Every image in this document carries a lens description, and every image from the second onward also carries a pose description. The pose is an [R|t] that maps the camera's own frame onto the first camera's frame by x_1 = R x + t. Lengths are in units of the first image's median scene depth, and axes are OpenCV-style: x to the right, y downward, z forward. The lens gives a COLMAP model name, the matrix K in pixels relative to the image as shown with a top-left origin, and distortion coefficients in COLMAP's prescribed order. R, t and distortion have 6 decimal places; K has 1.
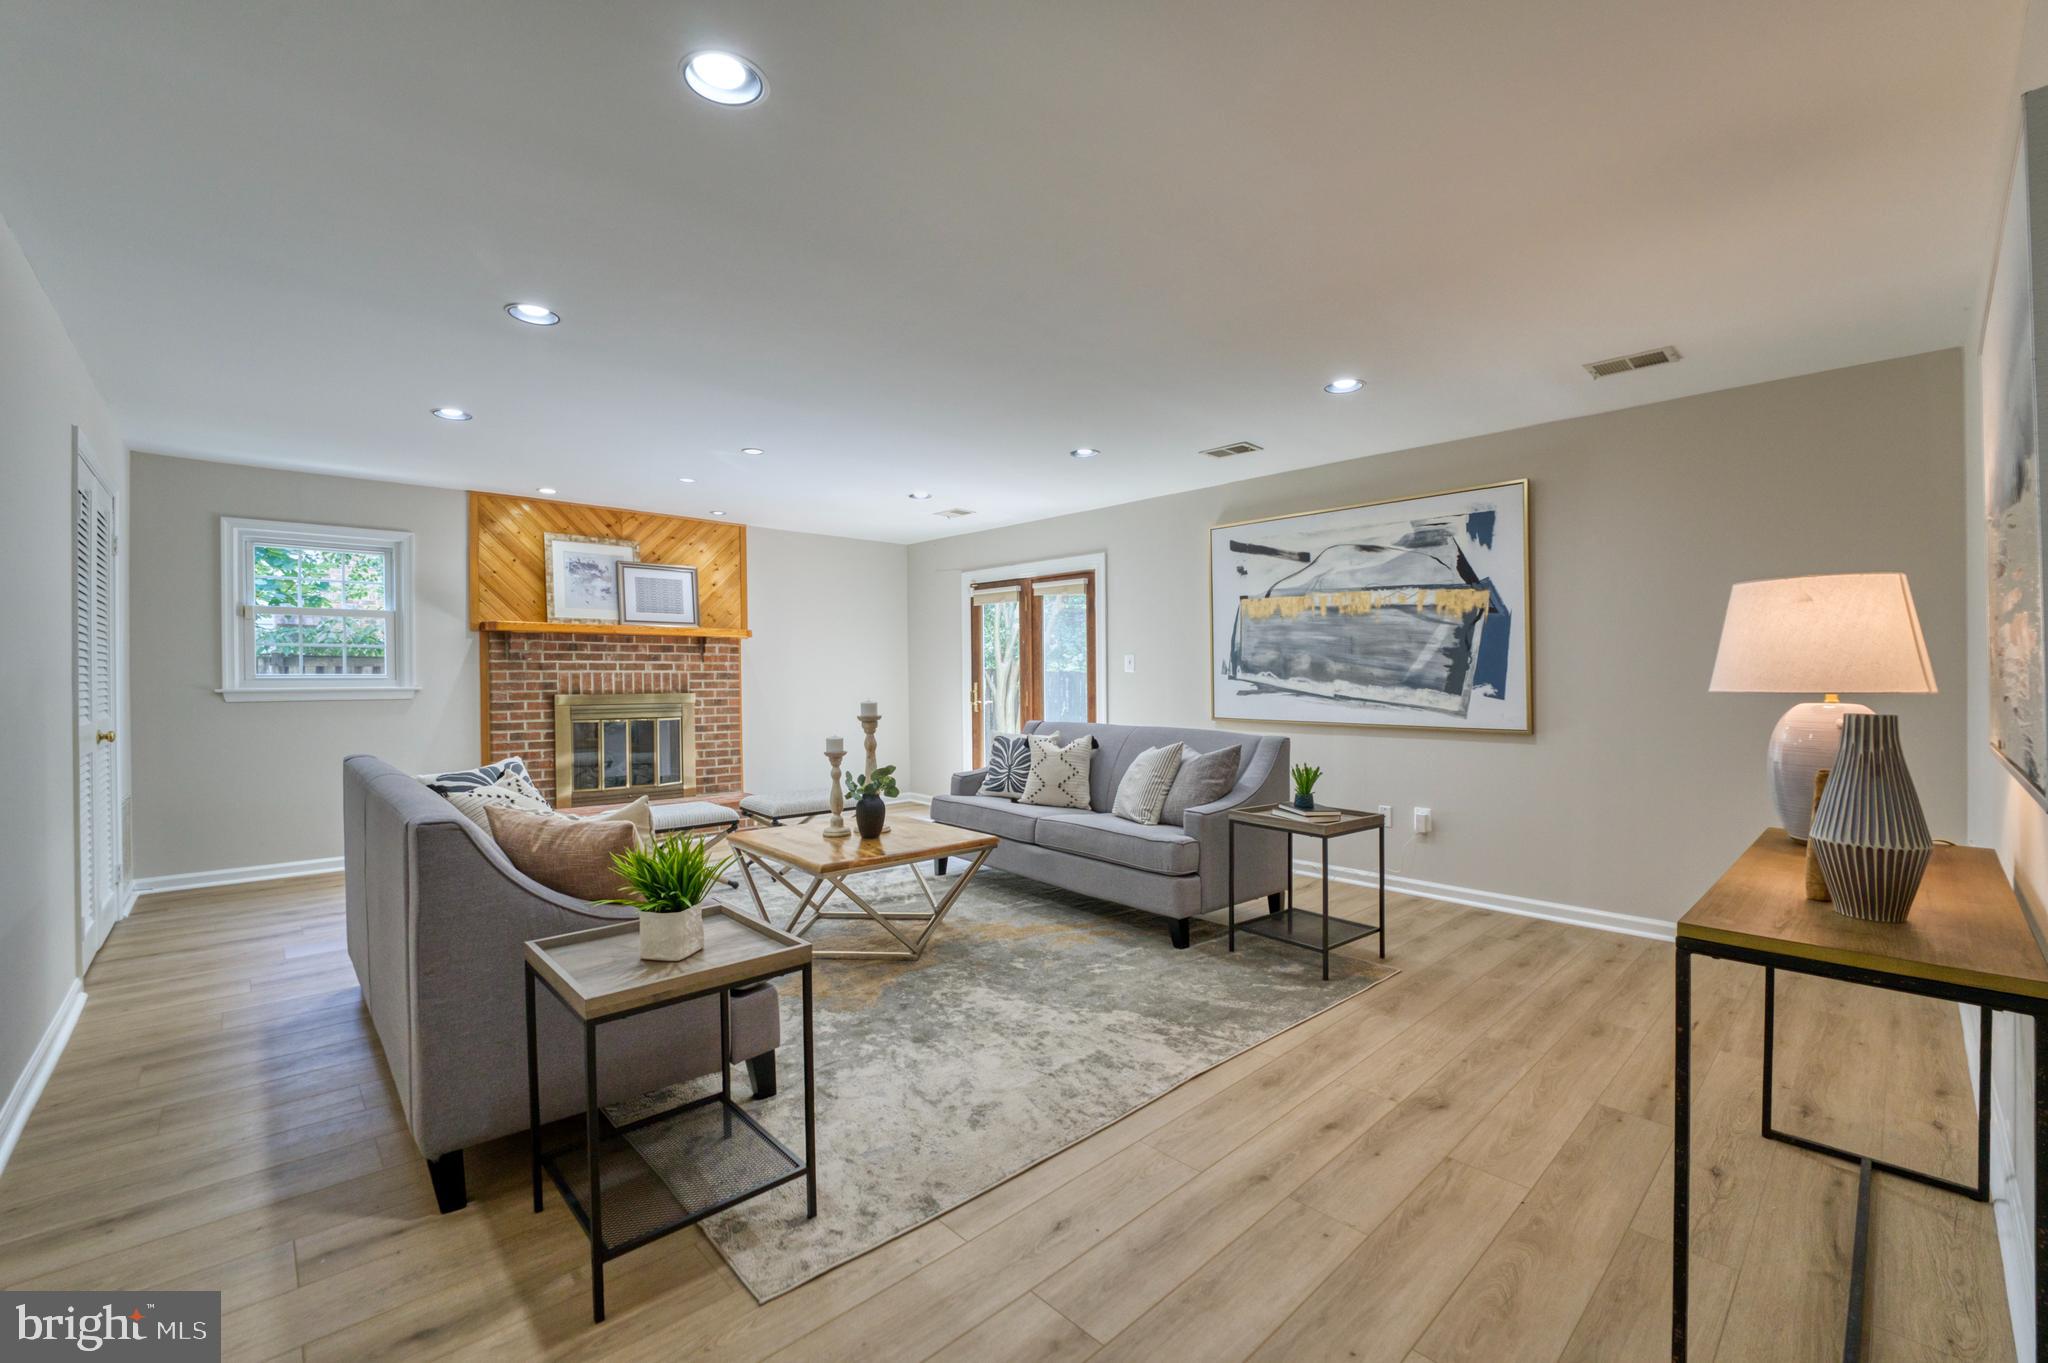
lens RADIAL K [[847.4, 0, 1024.0], [0, 847.4, 681.5], [0, 0, 1]] dist [0.000724, 0.000011]
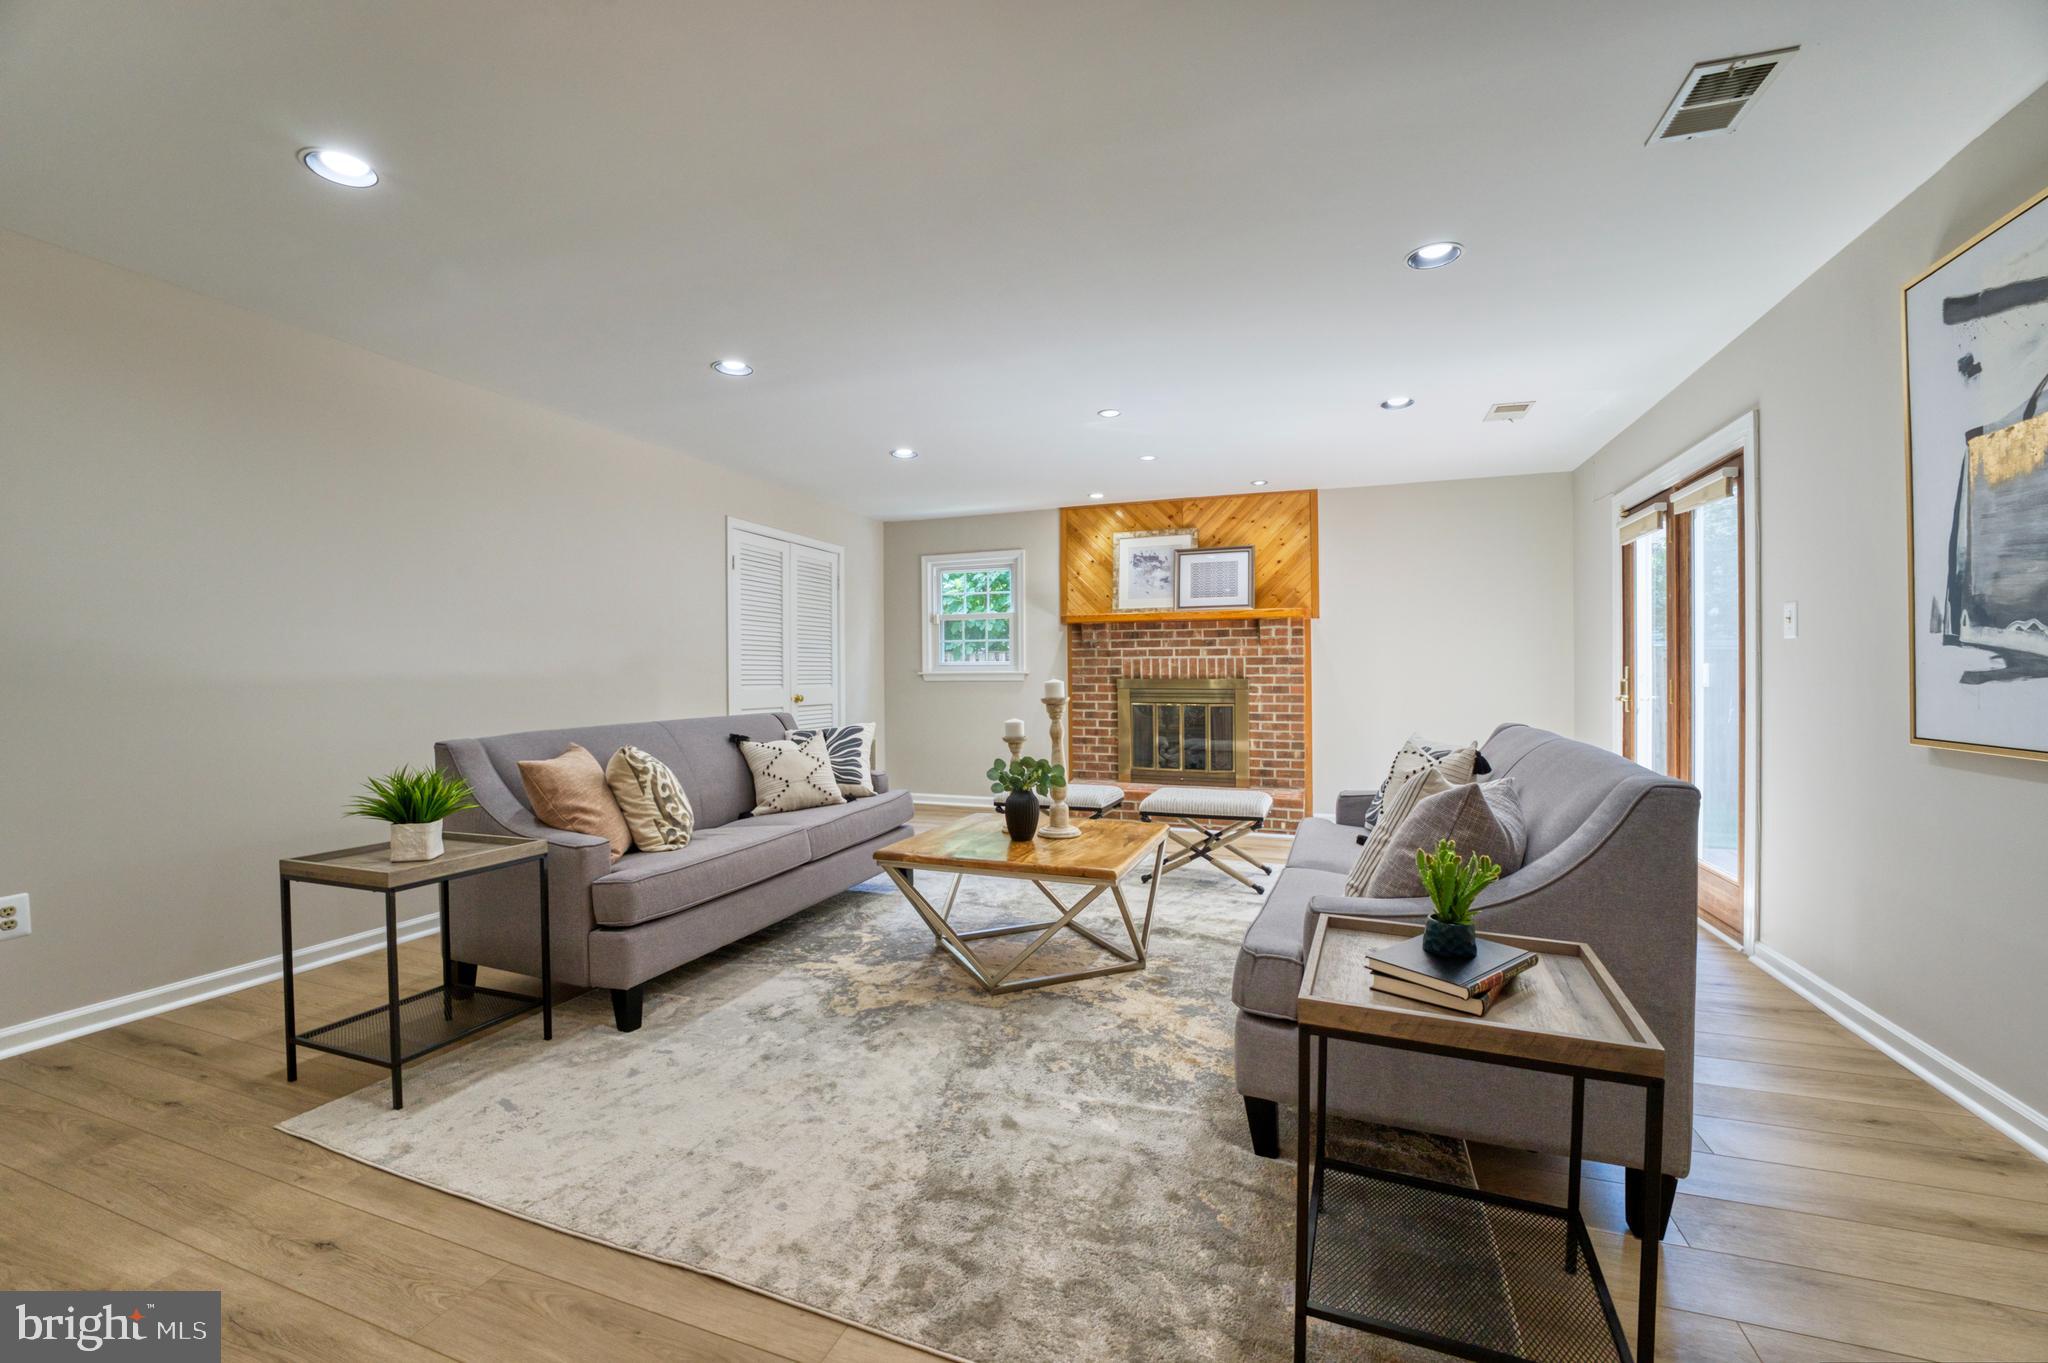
lens RADIAL K [[832.5, 0, 1026.5], [0, 832.5, 692.1], [0, 0, 1]] dist [-0.000441, -0.000011]
pose [[0.471495, 0.018162, -0.881681, 0.332797], [-0.002306, 0.999810, 0.019362, 0.011593], [0.881866, -0.007096, 0.471448, 0.366427]]
